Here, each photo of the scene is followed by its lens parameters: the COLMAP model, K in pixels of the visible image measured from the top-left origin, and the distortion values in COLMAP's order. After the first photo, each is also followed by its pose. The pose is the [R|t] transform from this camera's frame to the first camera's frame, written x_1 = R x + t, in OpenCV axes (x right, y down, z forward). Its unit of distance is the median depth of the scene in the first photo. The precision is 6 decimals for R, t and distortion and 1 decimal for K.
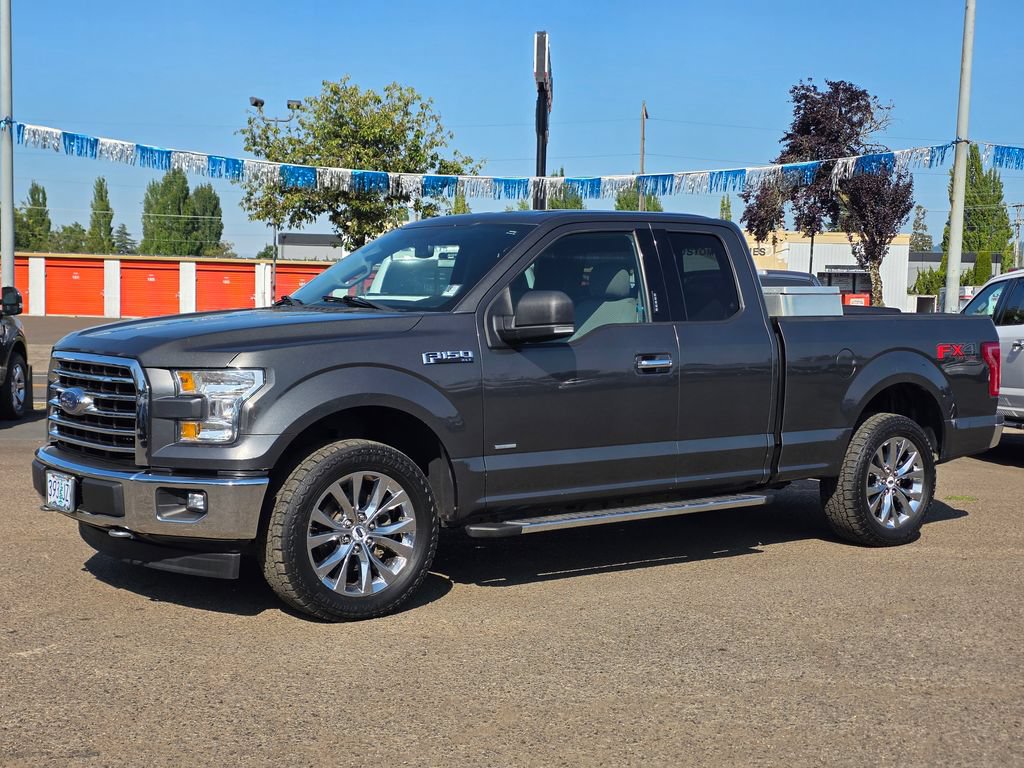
lens RADIAL K [[1403.3, 0, 508.7], [0, 1403.3, 397.1], [0, 0, 1]] dist [0.081368, 0.000000]
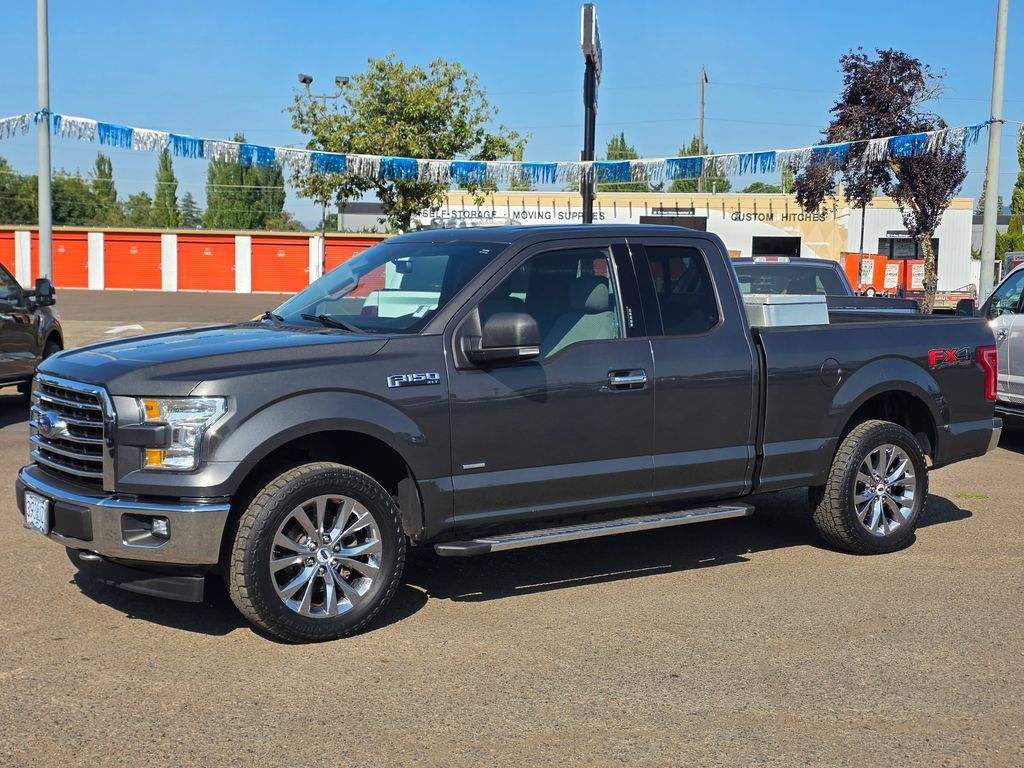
lens RADIAL K [[1403.3, 0, 512.1], [0, 1403.3, 377.2], [0, 0, 1]] dist [0.081368, 0.000000]
pose [[0.999001, -0.003123, -0.044584, 0.059251], [0.003664, 0.999920, 0.012067, -0.034483], [0.044543, -0.012218, 0.998933, -0.007762]]
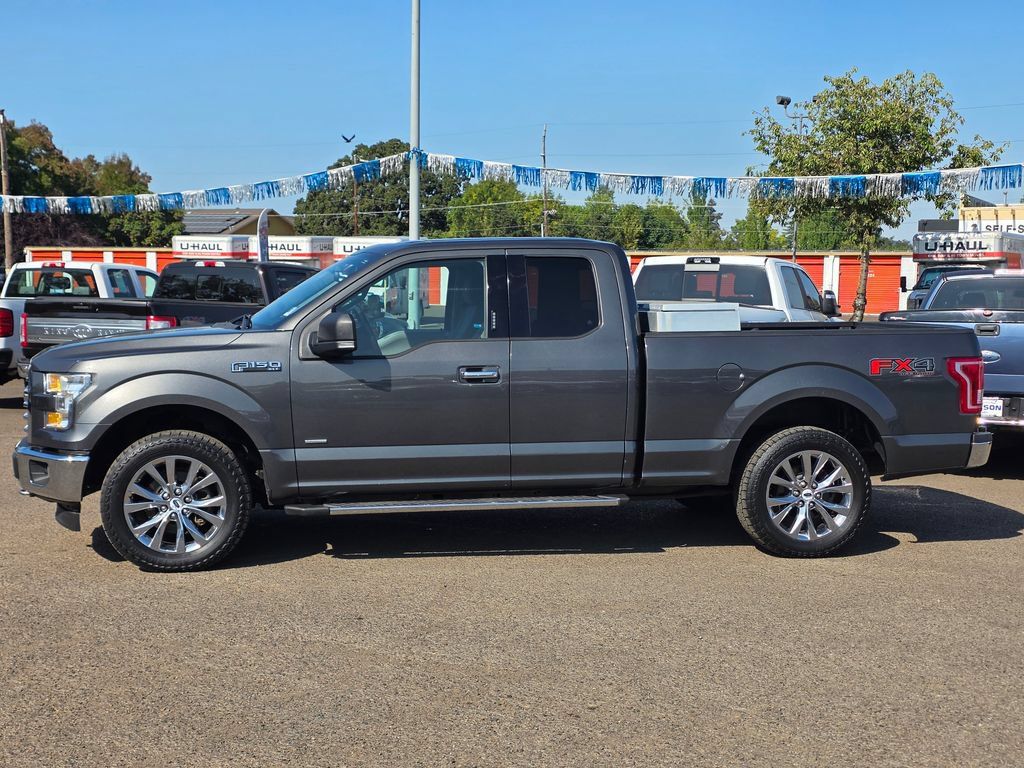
lens RADIAL K [[1403.3, 0, 501.8], [0, 1403.3, 401.8], [0, 0, 1]] dist [0.081368, 0.000000]
pose [[0.880637, 0.029418, -0.472877, 0.593072], [-0.023775, 0.999557, 0.017906, -0.020301], [0.473194, -0.004526, 0.880946, 0.011855]]
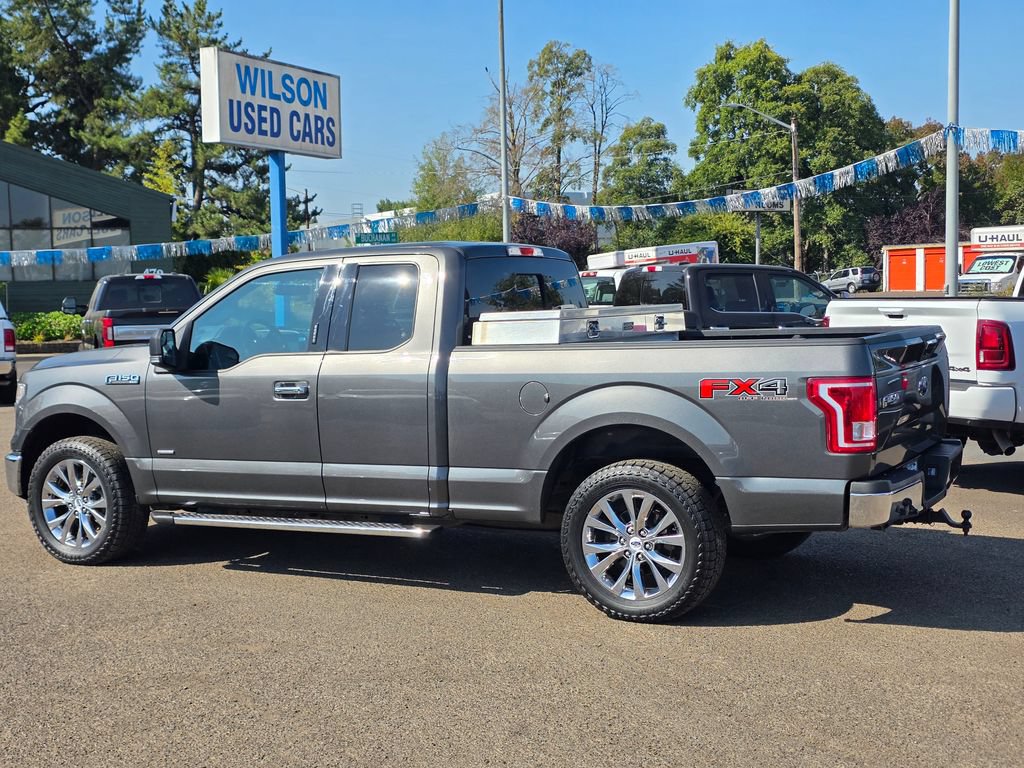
lens RADIAL K [[1403.3, 0, 509.5], [0, 1403.3, 396.5], [0, 0, 1]] dist [0.081368, 0.000000]
pose [[0.388800, 0.042054, -0.920362, 1.111836], [-0.024692, 0.999075, 0.035220, -0.060351], [0.920991, 0.009032, 0.389479, 0.657790]]
